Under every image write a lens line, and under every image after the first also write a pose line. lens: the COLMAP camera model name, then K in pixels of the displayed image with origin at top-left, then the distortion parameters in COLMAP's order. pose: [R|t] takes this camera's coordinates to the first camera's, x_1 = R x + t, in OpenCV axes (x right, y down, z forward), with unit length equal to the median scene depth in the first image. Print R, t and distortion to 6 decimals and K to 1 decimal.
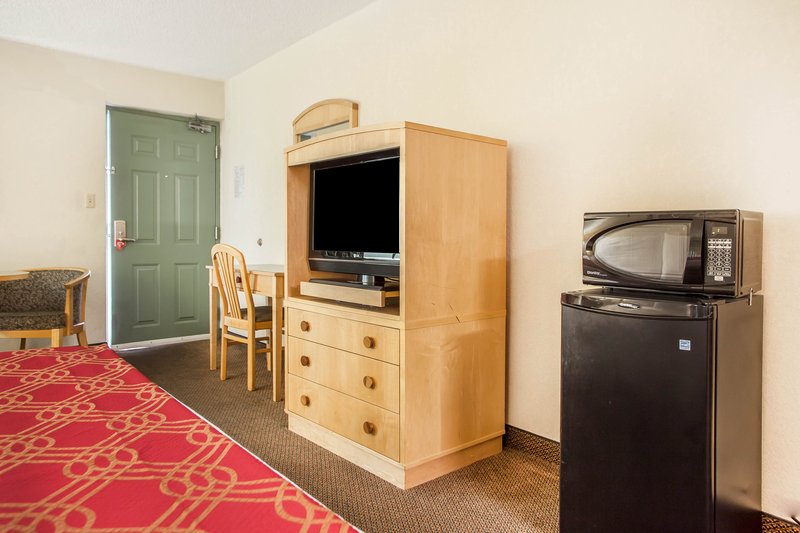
lens RADIAL K [[512.5, 0, 427.7], [0, 512.5, 247.4], [0, 0, 1]] dist [-0.007756, -0.001057]
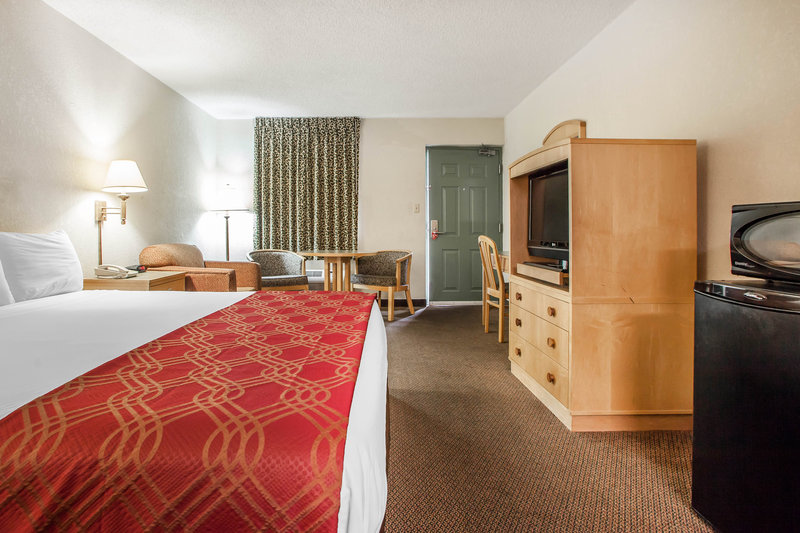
lens RADIAL K [[395.3, 0, 398.1], [0, 395.3, 232.1], [0, 0, 1]] dist [-0.063921, 0.036871]
pose [[0.796039, -0.001823, -0.605242, 0.157559], [-0.008495, 0.999863, -0.014185, 0.002261], [0.605186, 0.016433, 0.795915, -0.016897]]
